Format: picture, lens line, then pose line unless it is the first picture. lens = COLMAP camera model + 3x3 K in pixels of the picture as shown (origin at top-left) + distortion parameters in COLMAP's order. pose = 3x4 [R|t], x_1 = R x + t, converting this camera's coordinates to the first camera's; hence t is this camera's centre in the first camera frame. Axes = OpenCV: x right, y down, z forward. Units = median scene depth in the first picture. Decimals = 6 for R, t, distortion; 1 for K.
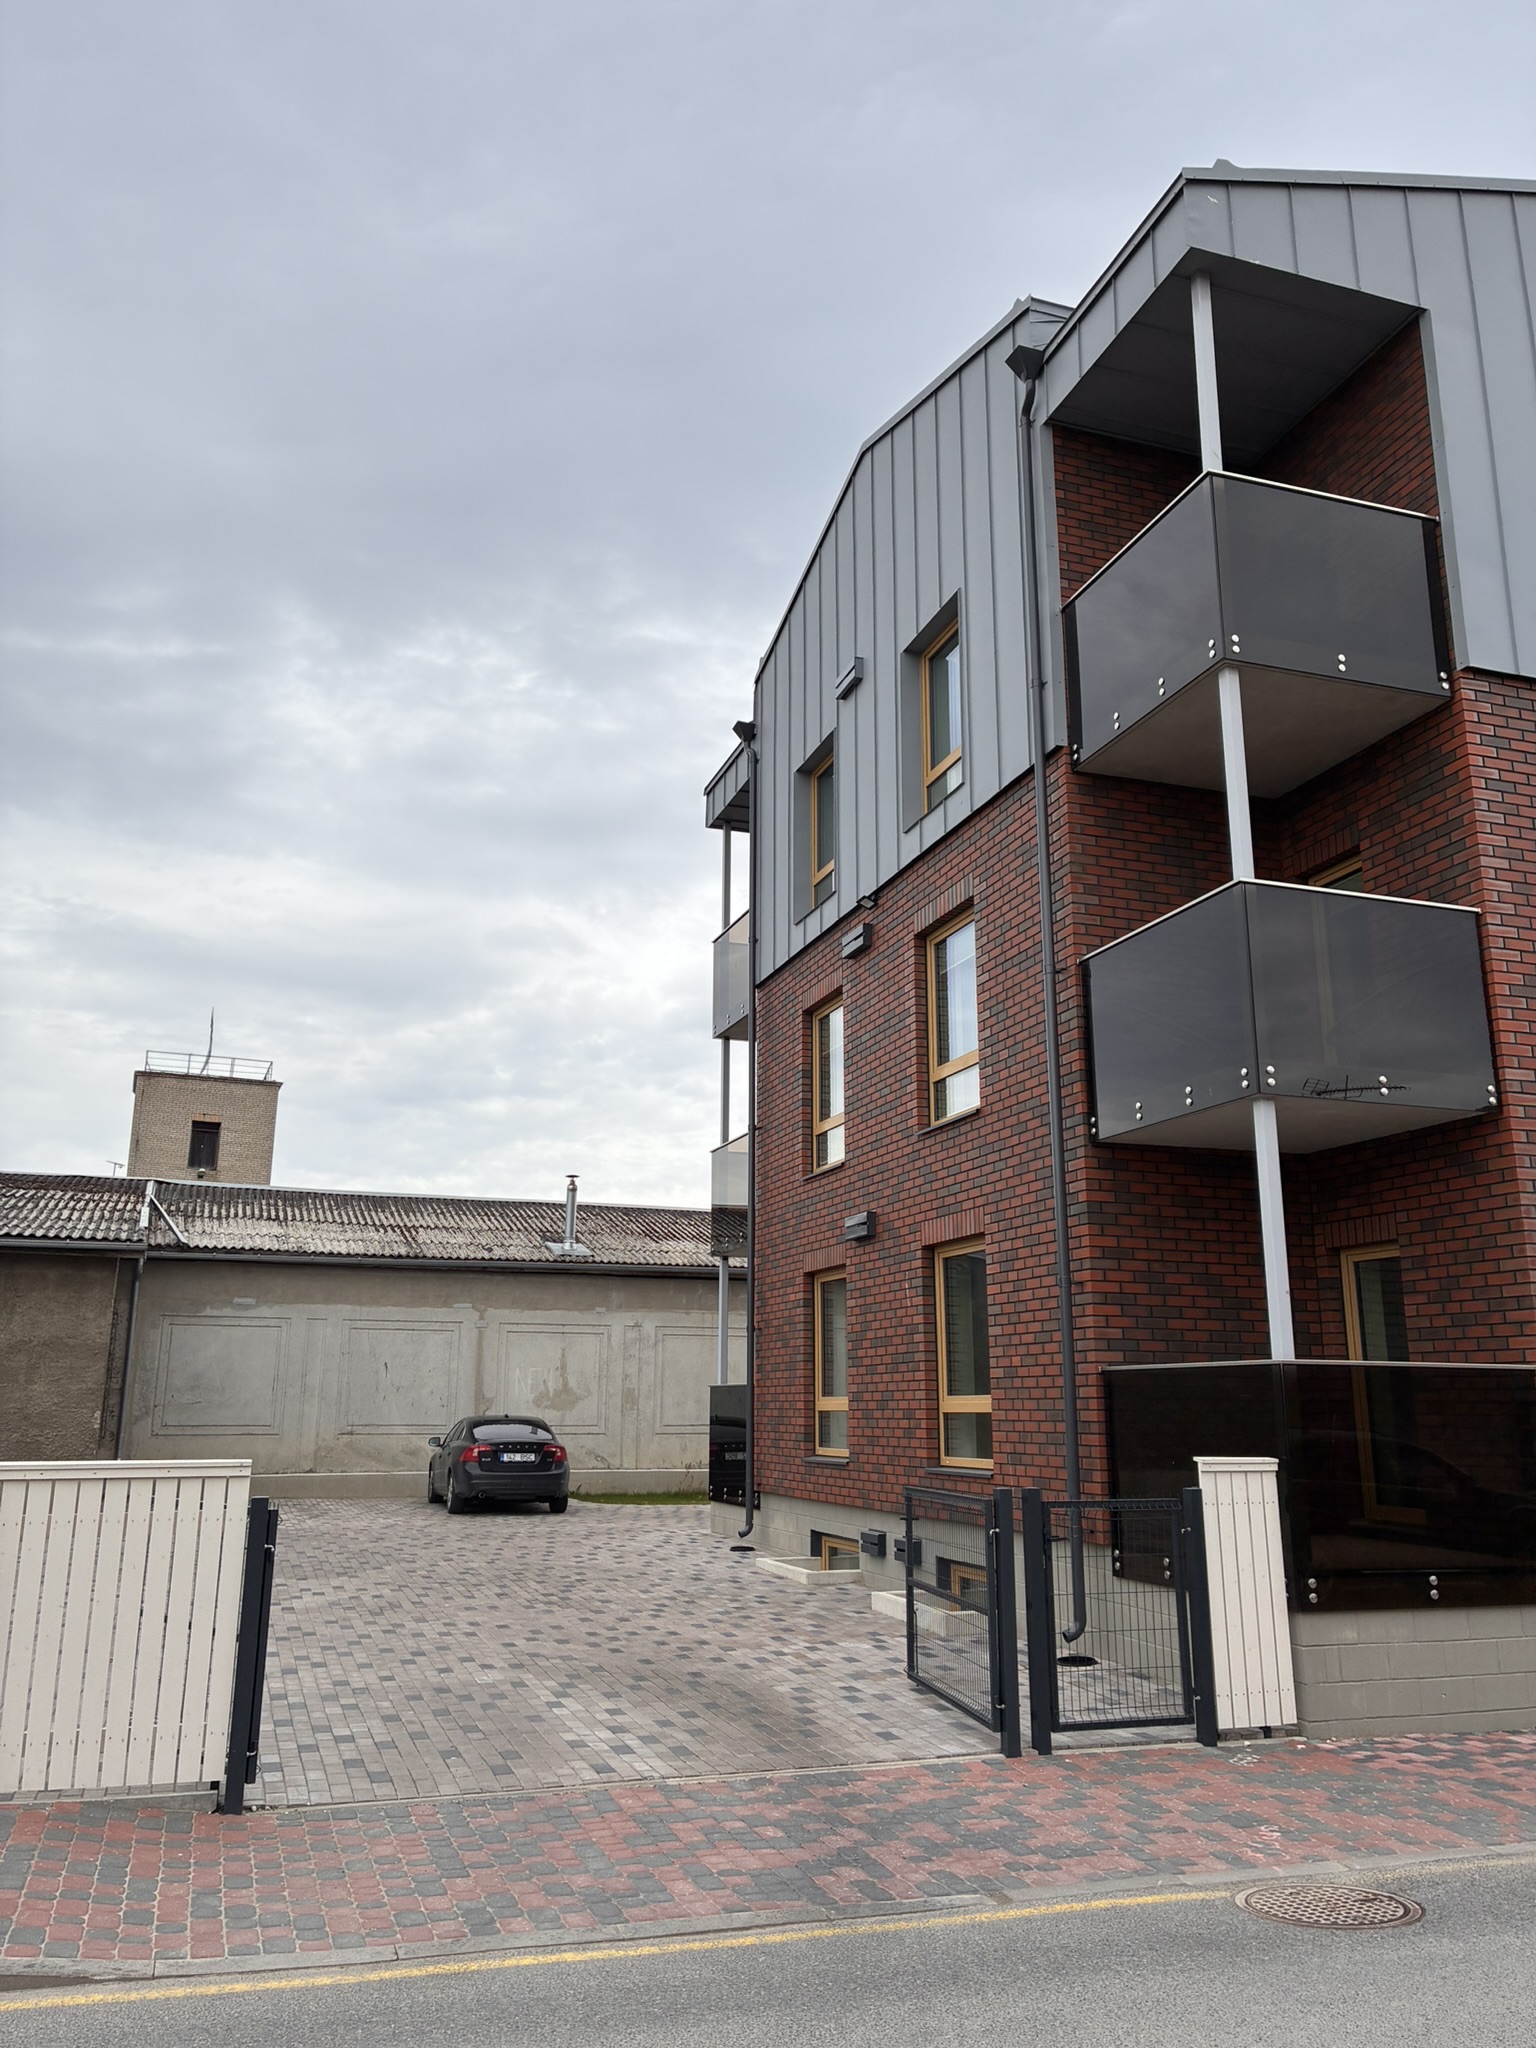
lens RADIAL K [[1556.6, 0, 756.5], [0, 1556.6, 1014.3], [0, 0, 1]] dist [0.050247, -0.059792]
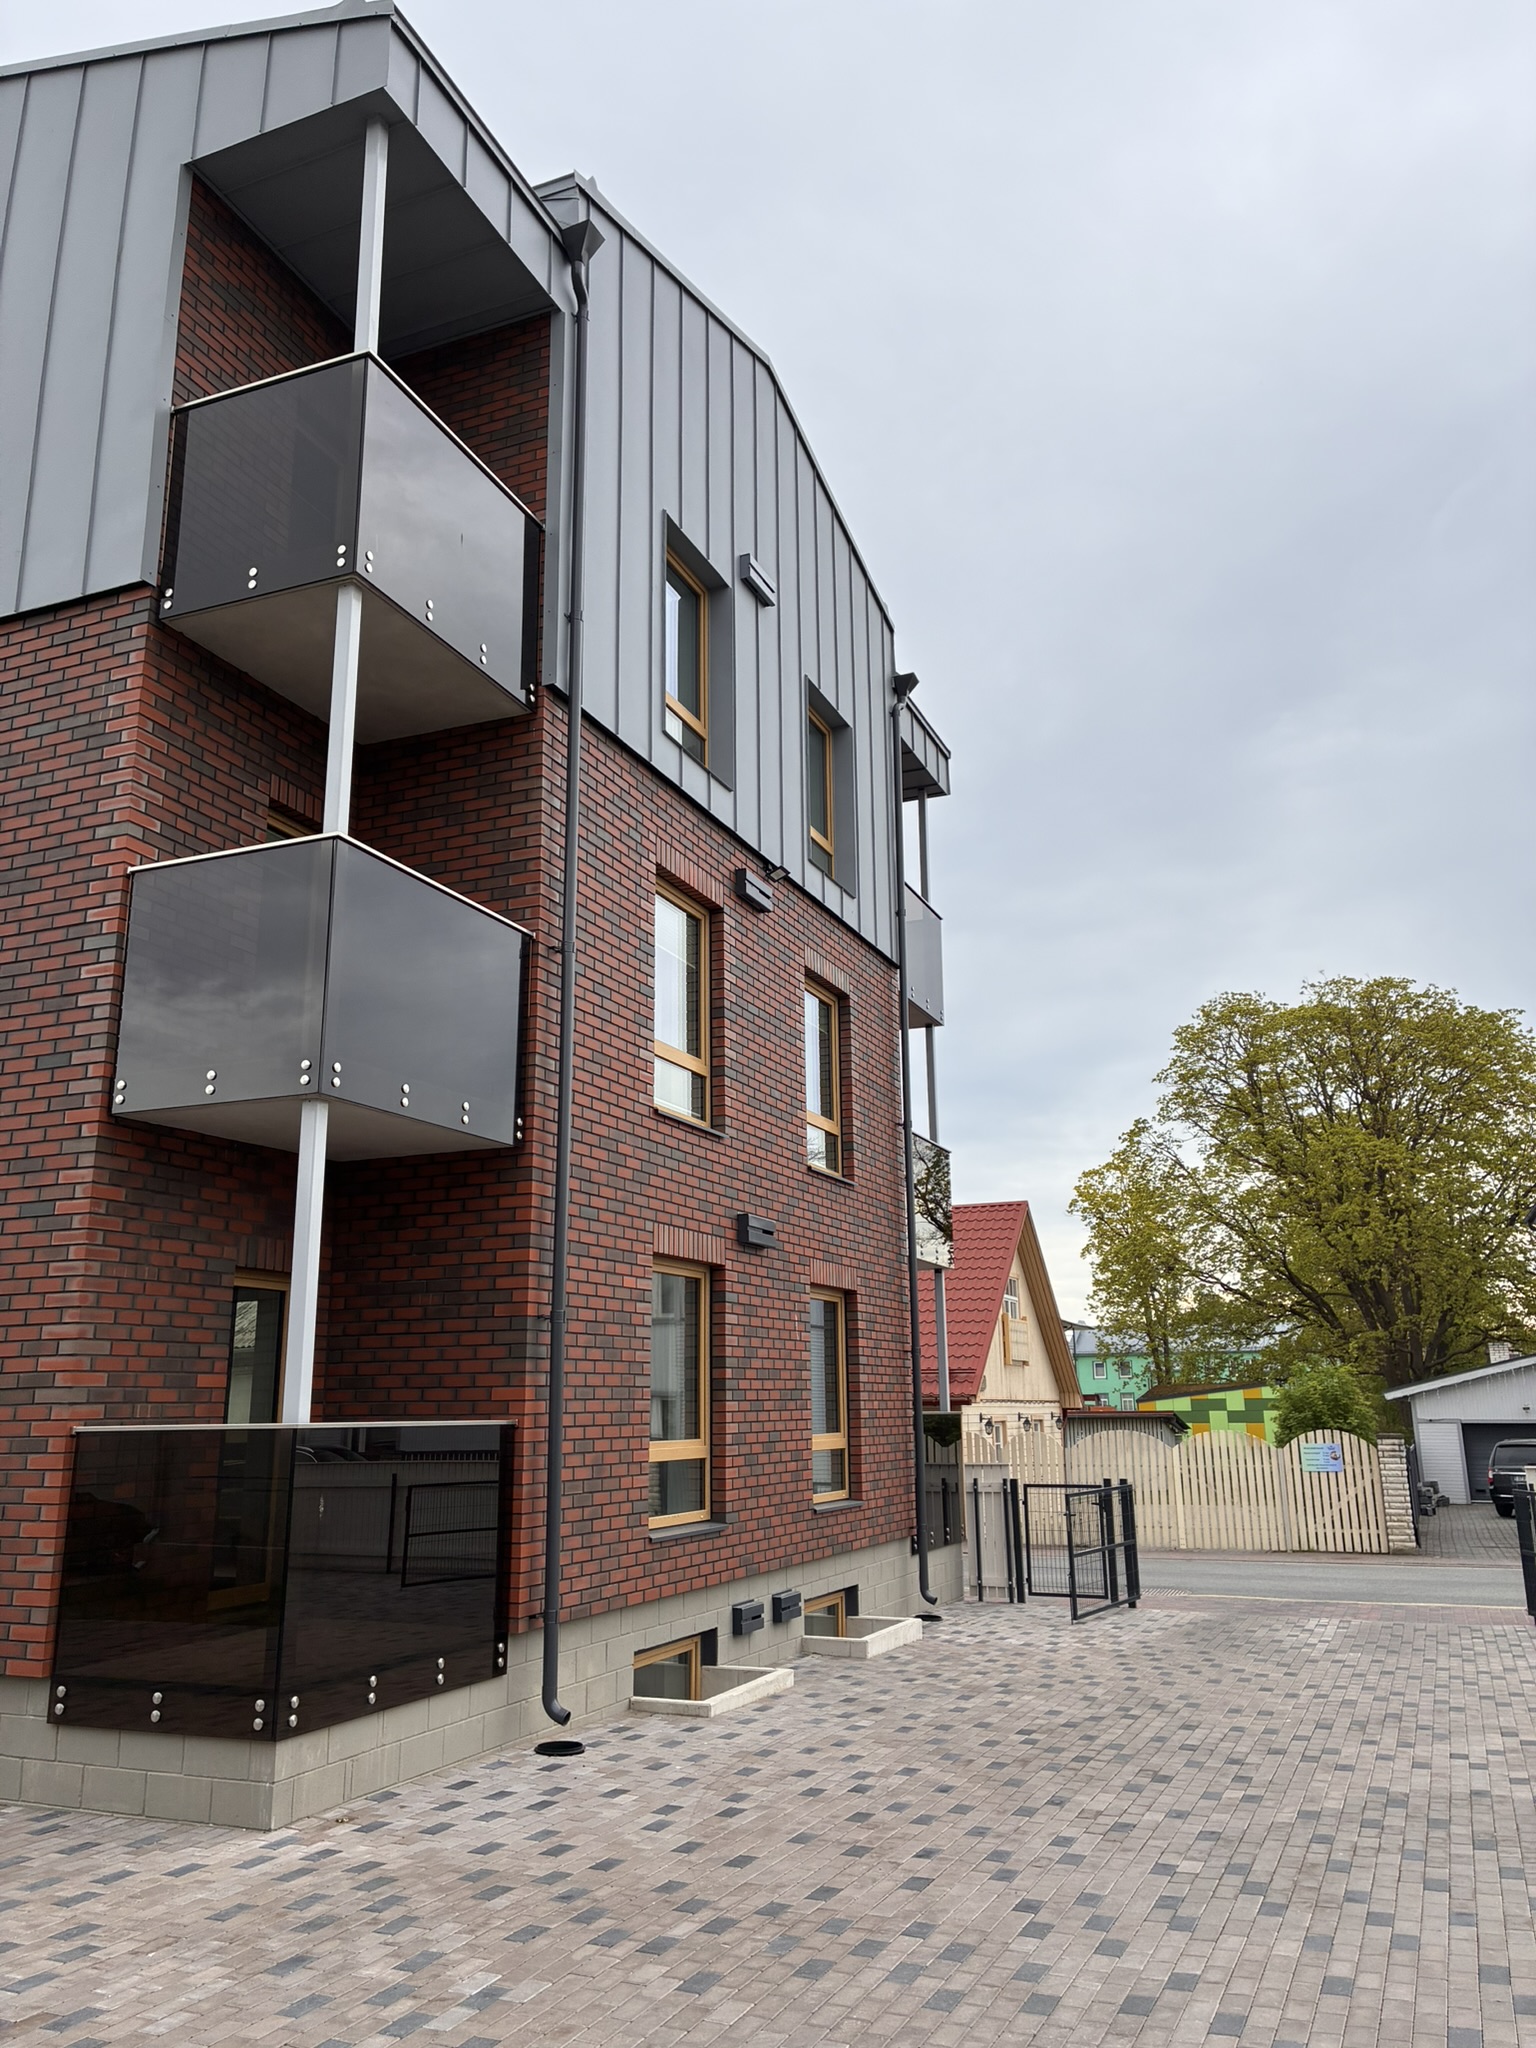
lens RADIAL K [[1556.6, 0, 765.9], [0, 1556.6, 1029.0], [0, 0, 1]] dist [0.050247, -0.059792]
pose [[-0.754672, 0.165740, 0.634823, -0.608859], [-0.148001, 0.899625, -0.410817, 0.479531], [-0.639192, -0.403987, -0.654392, 2.004153]]
